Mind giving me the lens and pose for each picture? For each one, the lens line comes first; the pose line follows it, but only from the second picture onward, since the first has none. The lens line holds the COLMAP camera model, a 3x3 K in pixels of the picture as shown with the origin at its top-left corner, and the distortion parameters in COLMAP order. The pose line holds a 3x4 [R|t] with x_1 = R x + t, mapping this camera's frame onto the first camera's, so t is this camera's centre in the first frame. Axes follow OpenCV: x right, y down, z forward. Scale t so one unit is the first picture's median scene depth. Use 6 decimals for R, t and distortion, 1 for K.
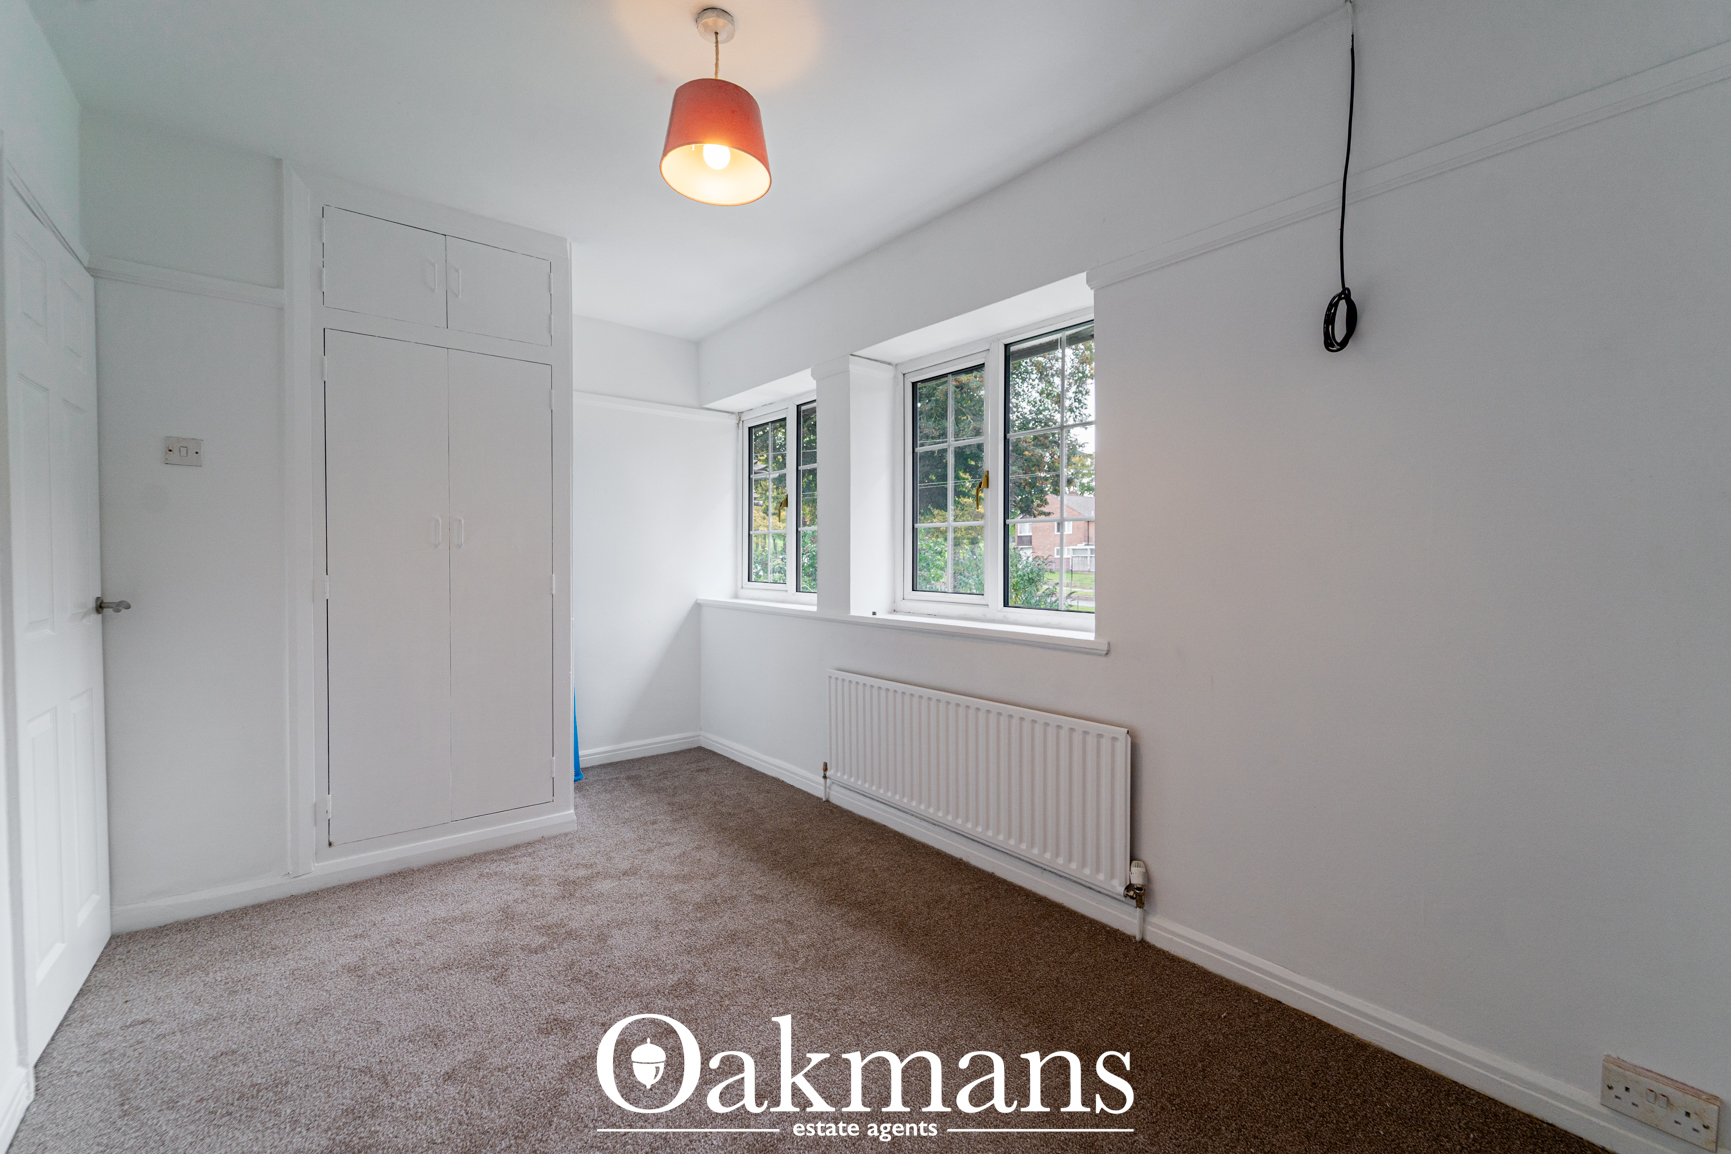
lens RADIAL K [[704.9, 0, 882.9], [0, 704.9, 578.7], [0, 0, 1]] dist [-0.002427, -0.000847]
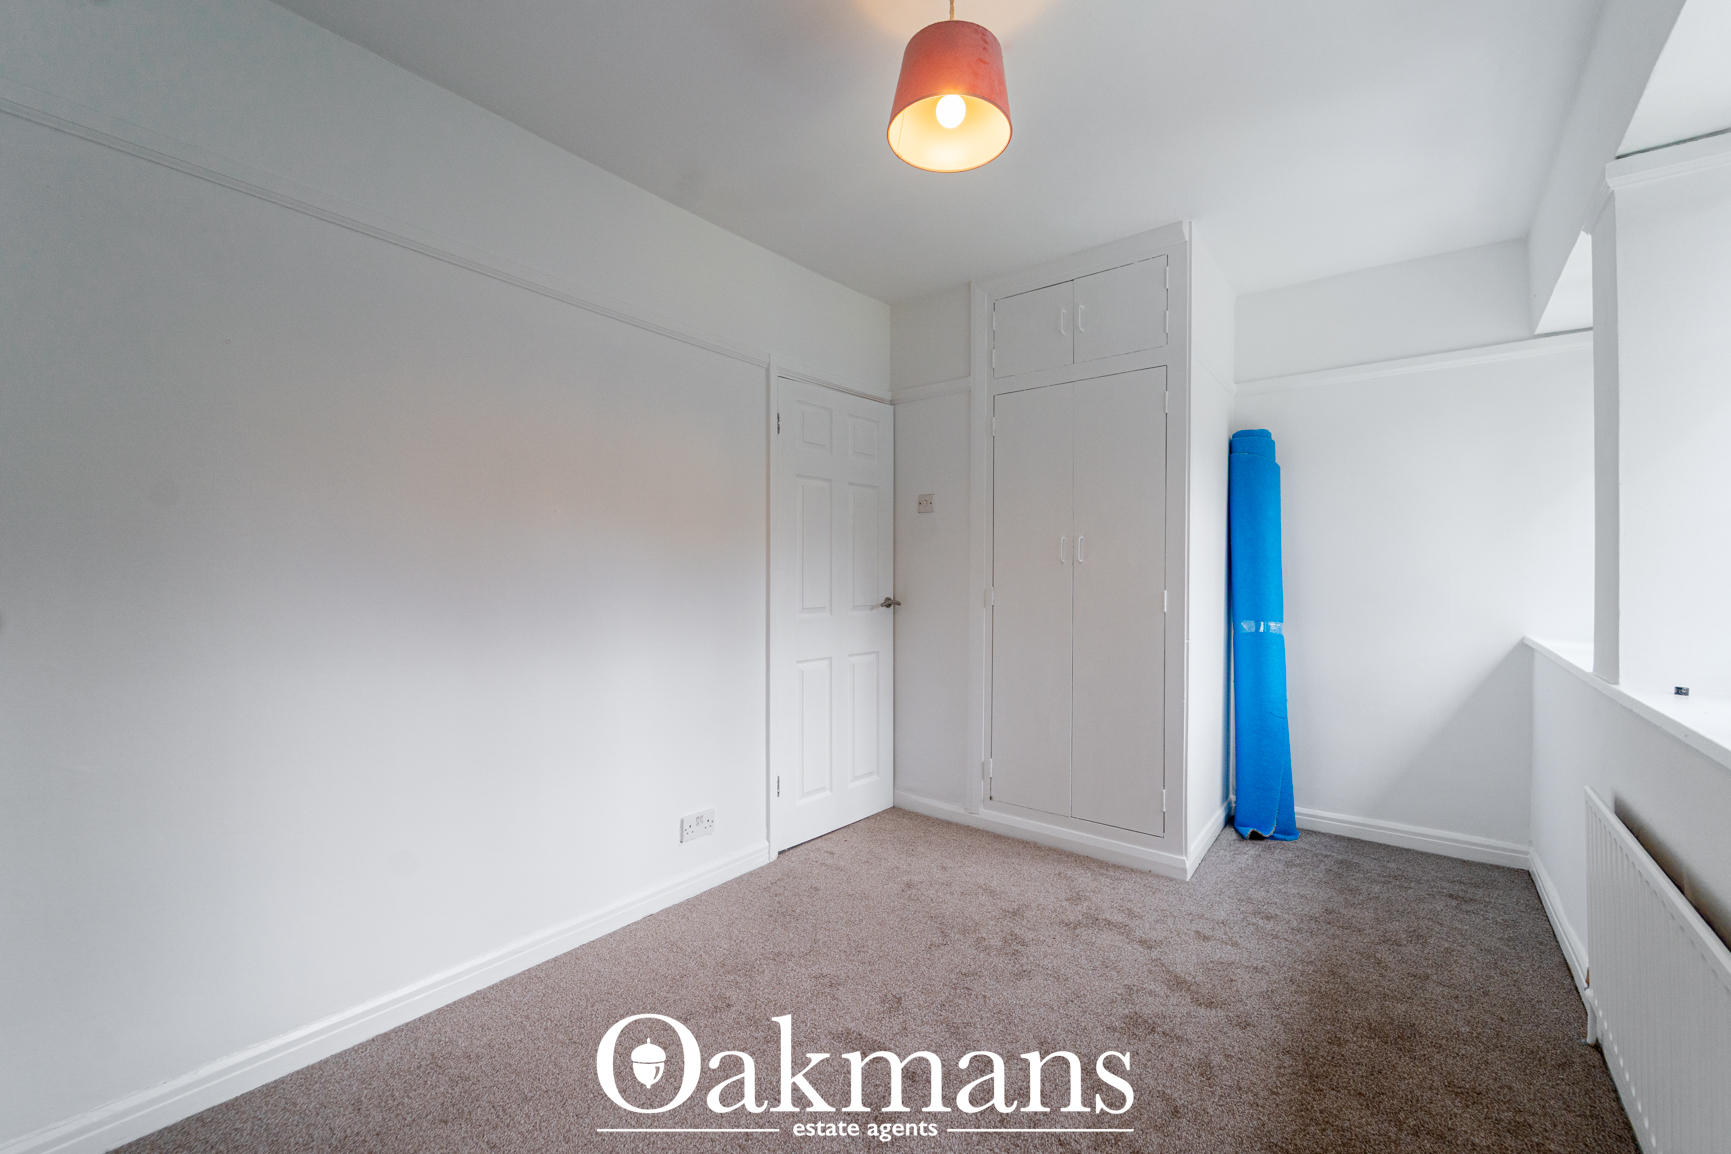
lens RADIAL K [[704.9, 0, 871.9], [0, 704.9, 578.8], [0, 0, 1]] dist [-0.002427, -0.000847]
pose [[0.211554, 0.004098, -0.977358, 0.405019], [-0.028624, 0.999588, -0.002005, -0.010529], [0.976947, 0.028400, 0.211584, 0.494670]]
